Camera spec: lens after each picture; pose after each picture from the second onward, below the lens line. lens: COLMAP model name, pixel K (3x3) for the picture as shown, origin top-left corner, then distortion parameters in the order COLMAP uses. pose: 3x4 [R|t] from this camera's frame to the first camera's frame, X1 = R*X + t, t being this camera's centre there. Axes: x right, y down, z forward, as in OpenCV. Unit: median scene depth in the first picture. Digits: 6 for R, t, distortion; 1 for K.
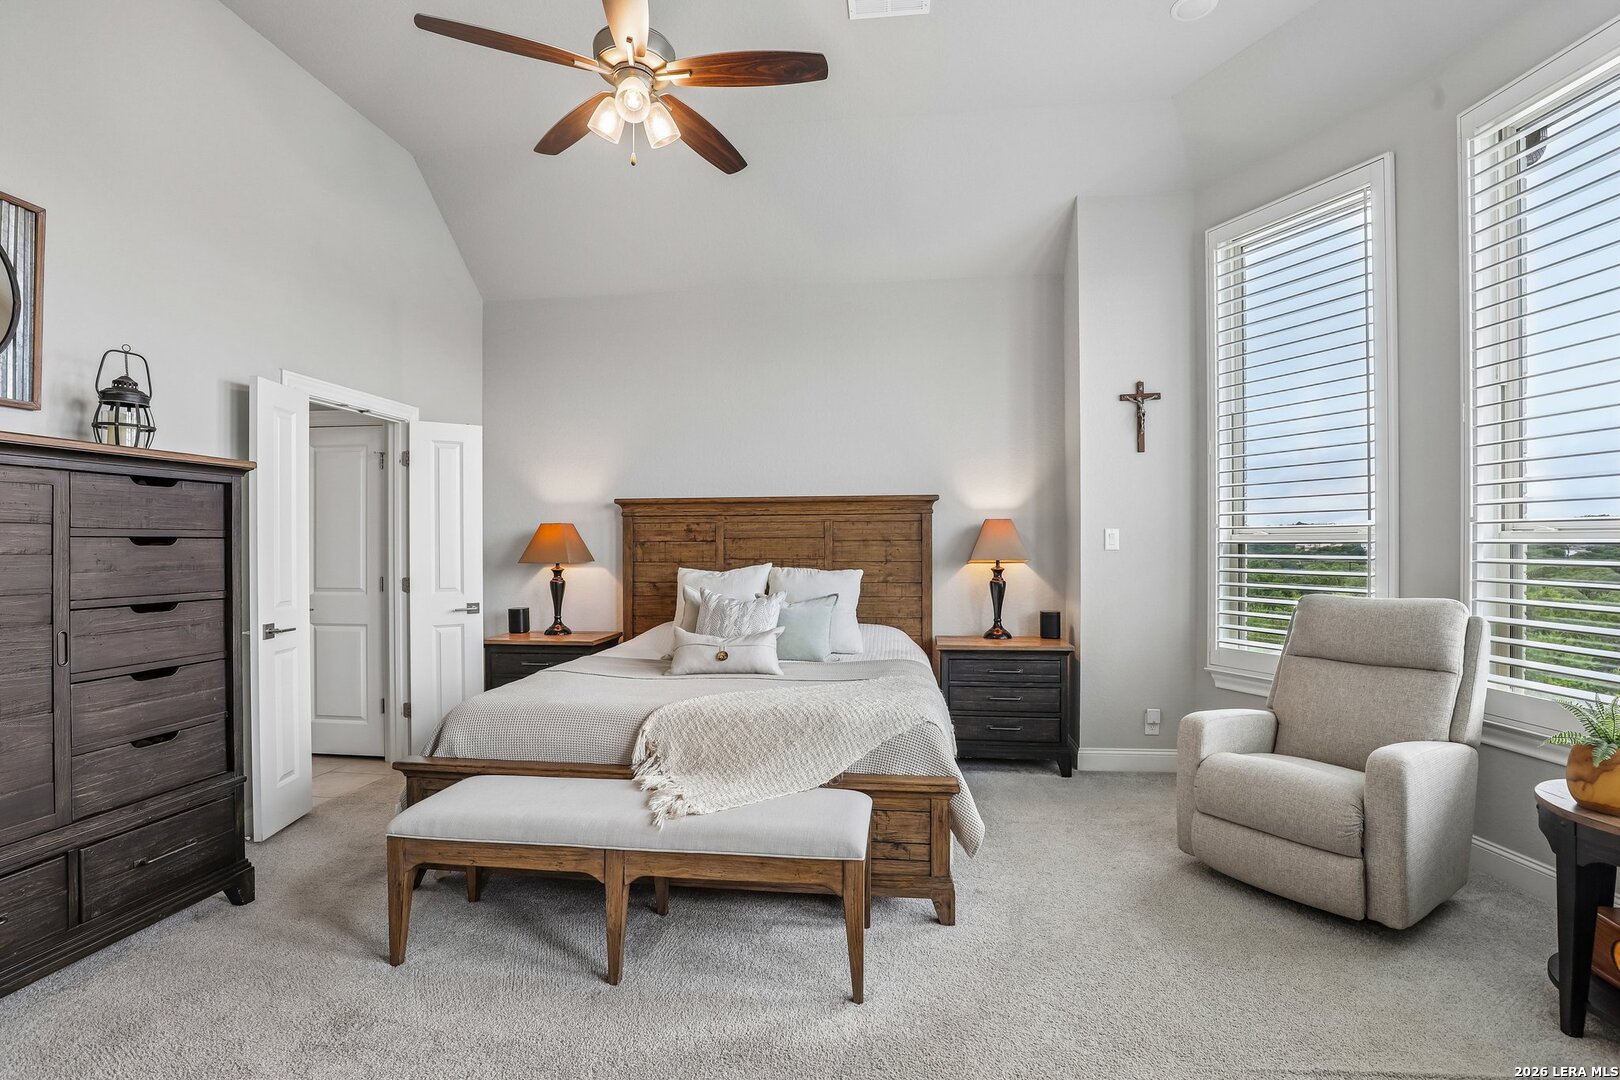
lens RADIAL K [[742.1, 0, 822.3], [0, 742.1, 543.3], [0, 0, 1]] dist [-0.032277, 0.005207]
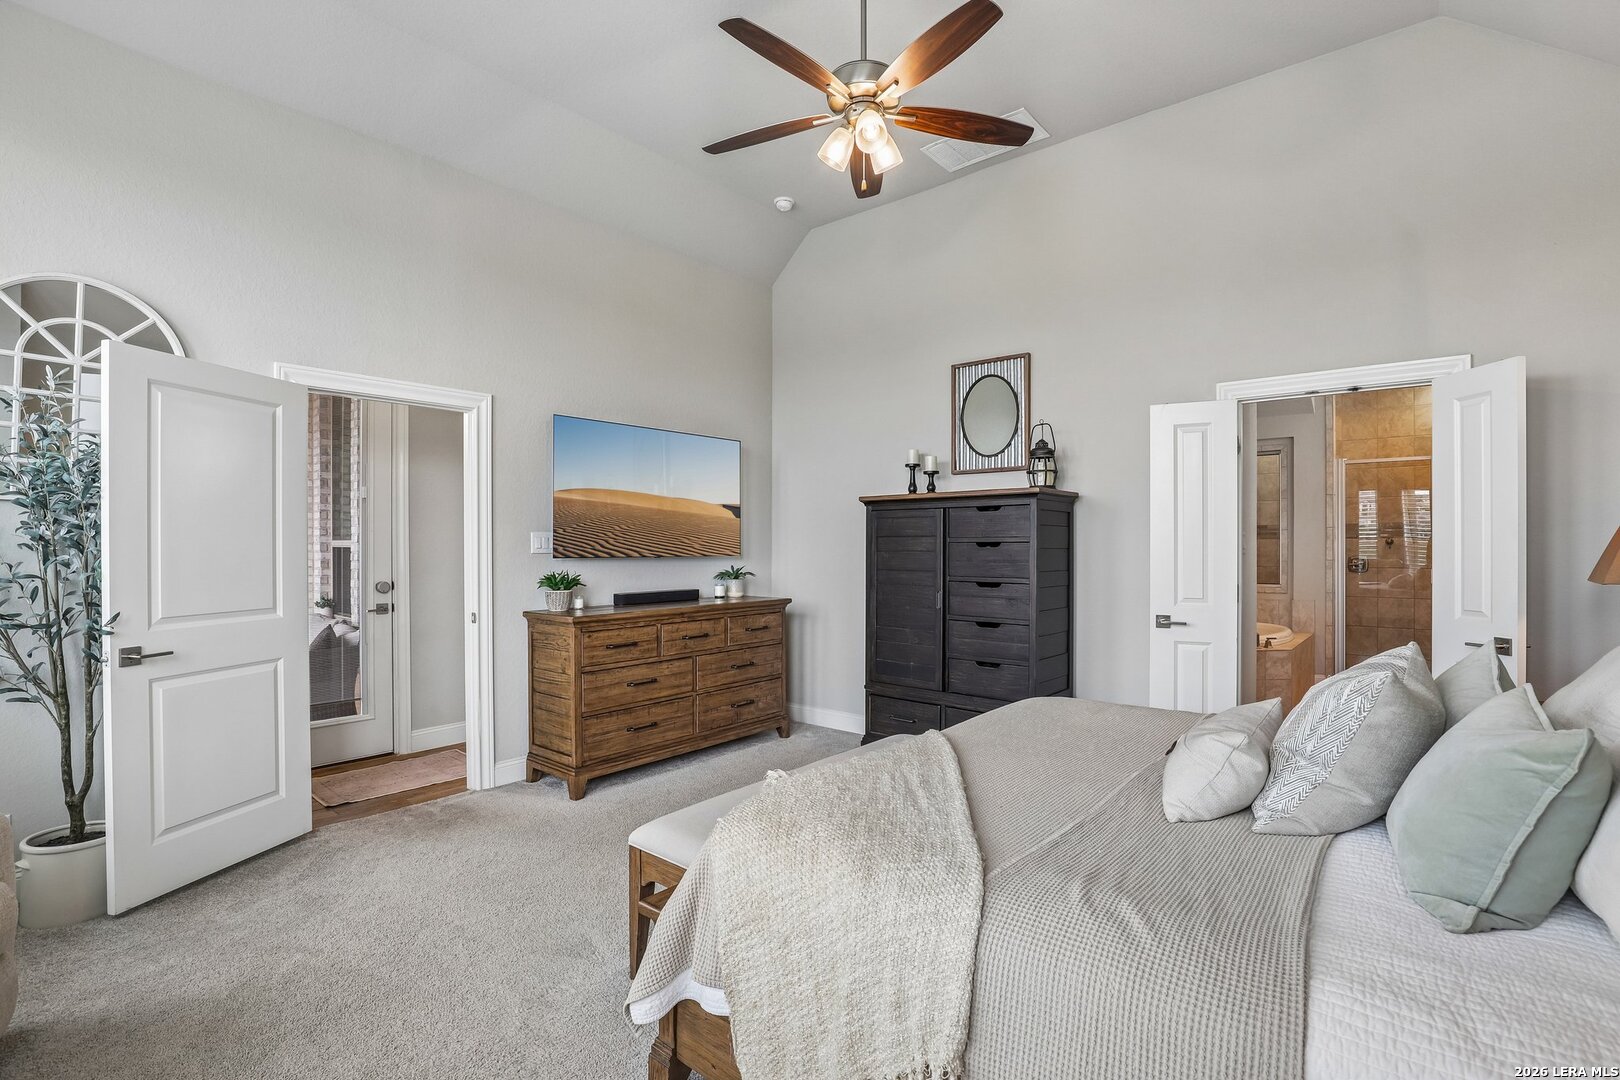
lens RADIAL K [[742.1, 0, 820.0], [0, 742.1, 542.4], [0, 0, 1]] dist [-0.032277, 0.005207]
pose [[-0.542203, 0.000167, -0.840247, 0.401243], [0.002622, 0.999995, -0.001493, -0.003783], [0.840243, -0.003013, -0.542201, 0.902098]]
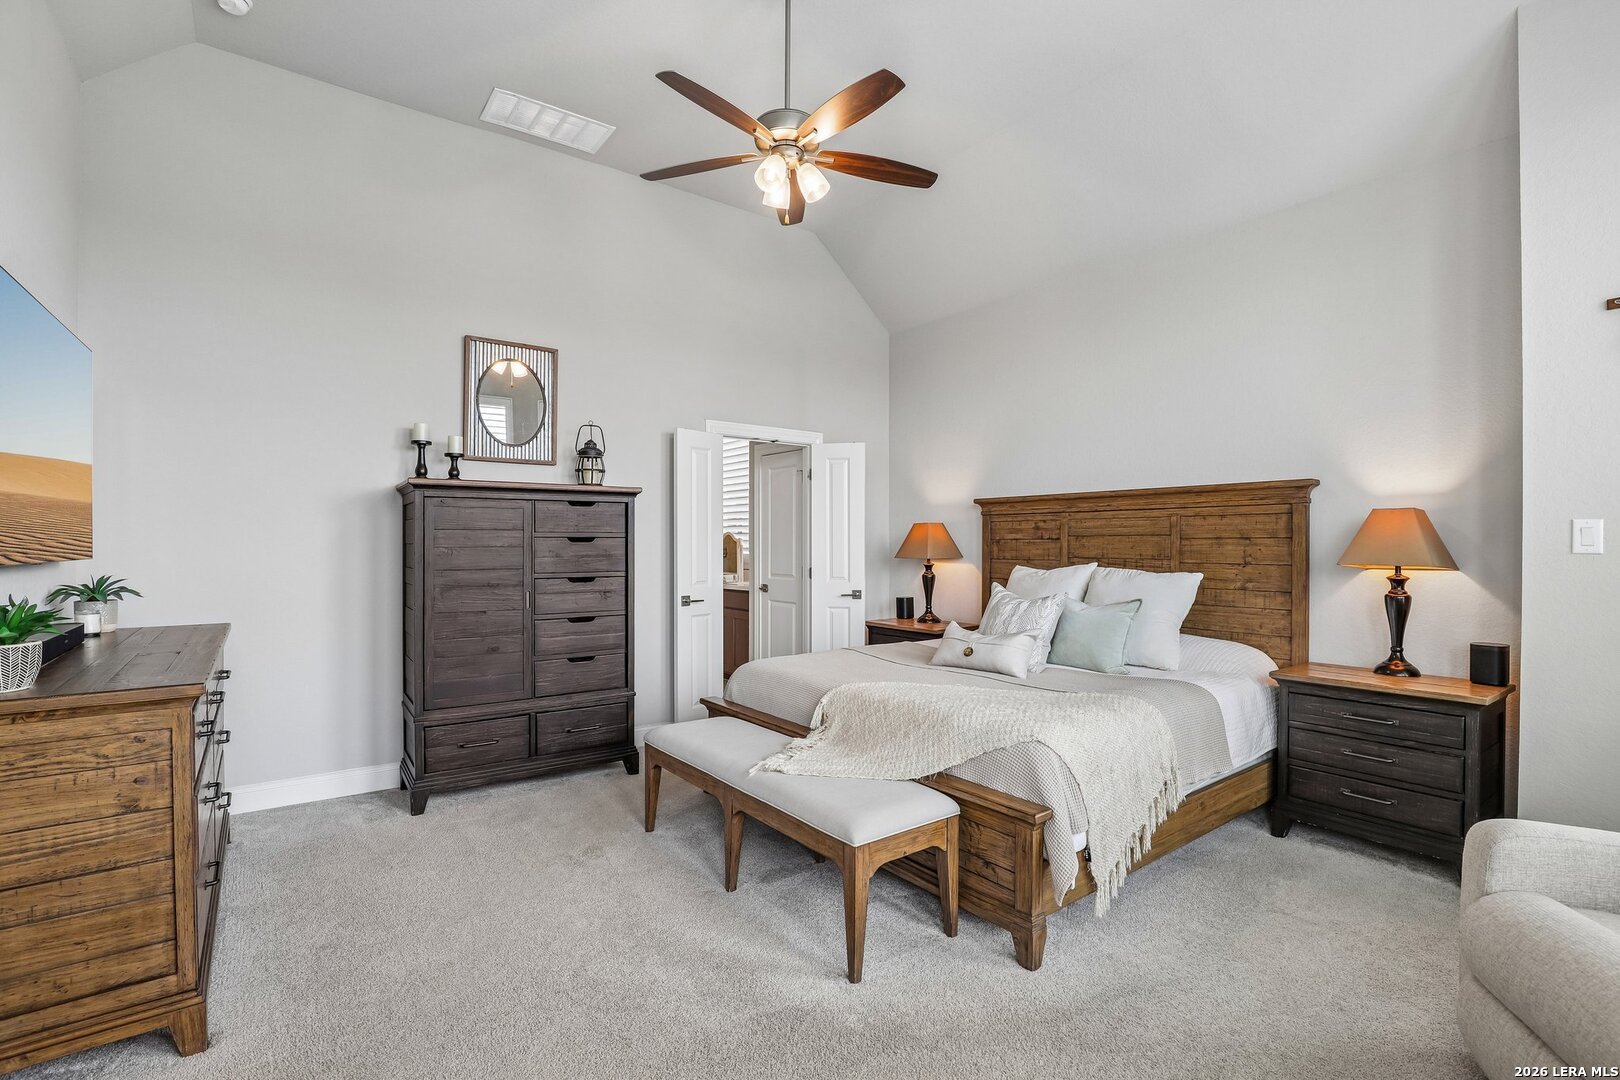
lens RADIAL K [[742.1, 0, 823.7], [0, 742.1, 543.3], [0, 0, 1]] dist [-0.032277, 0.005207]
pose [[0.698674, 0.004432, -0.715426, 0.383122], [-0.001154, 0.999986, 0.005068, -0.002101], [0.715439, -0.002715, 0.698670, 0.120650]]
